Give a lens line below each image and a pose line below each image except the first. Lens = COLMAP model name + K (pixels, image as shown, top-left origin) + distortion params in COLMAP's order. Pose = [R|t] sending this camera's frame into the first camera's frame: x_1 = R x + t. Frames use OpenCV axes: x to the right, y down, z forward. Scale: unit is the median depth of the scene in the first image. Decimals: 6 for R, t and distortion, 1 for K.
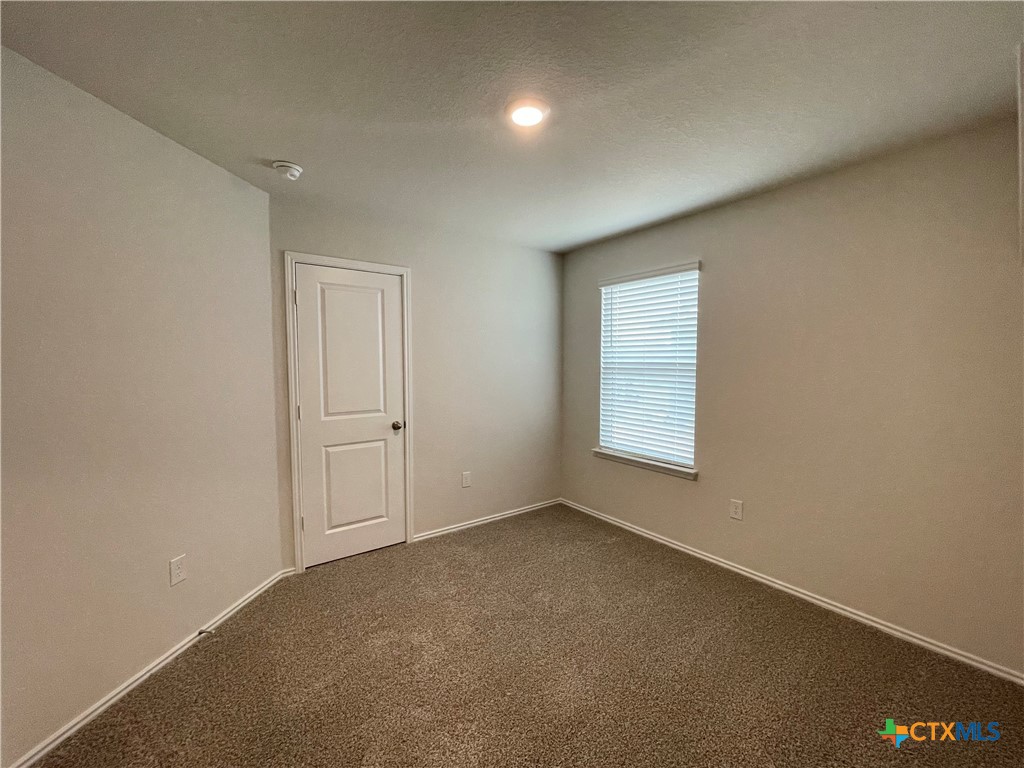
lens RADIAL K [[413.1, 0, 518.5], [0, 413.1, 381.6], [0, 0, 1]] dist [-0.001498, -0.000209]
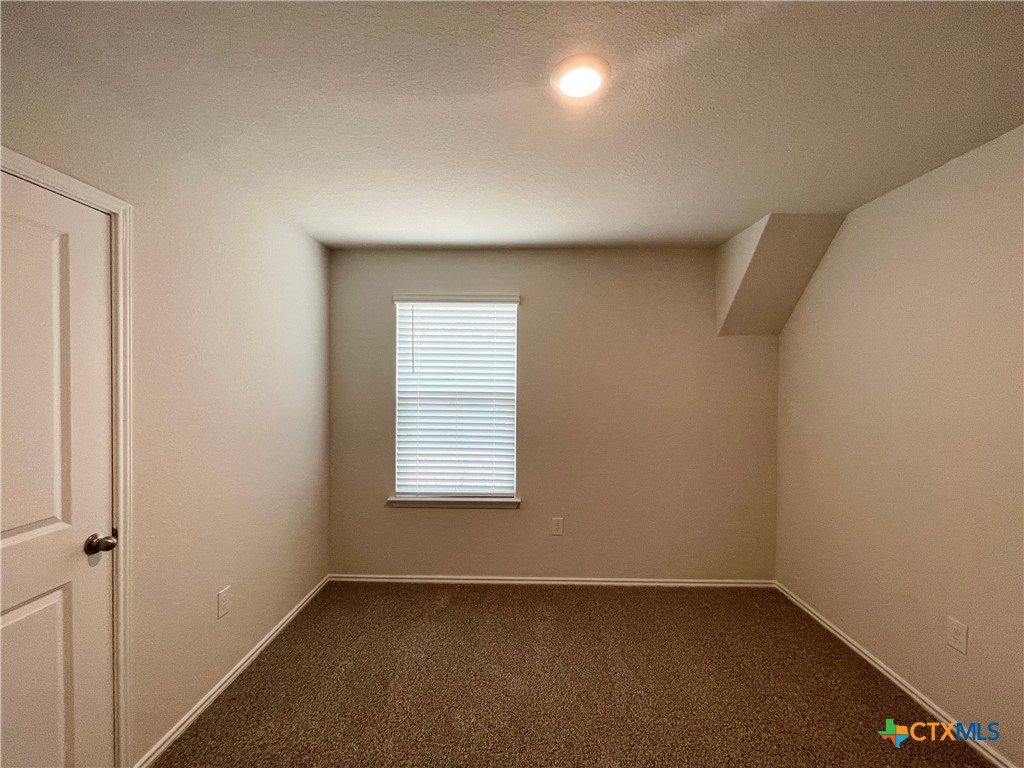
lens RADIAL K [[413.1, 0, 513.3], [0, 413.1, 380.7], [0, 0, 1]] dist [-0.001498, -0.000209]
pose [[0.615064, 0.005621, 0.788457, -0.370597], [0.030156, 0.999075, -0.030646, -0.042571], [-0.787901, 0.042626, 0.614325, 0.361329]]
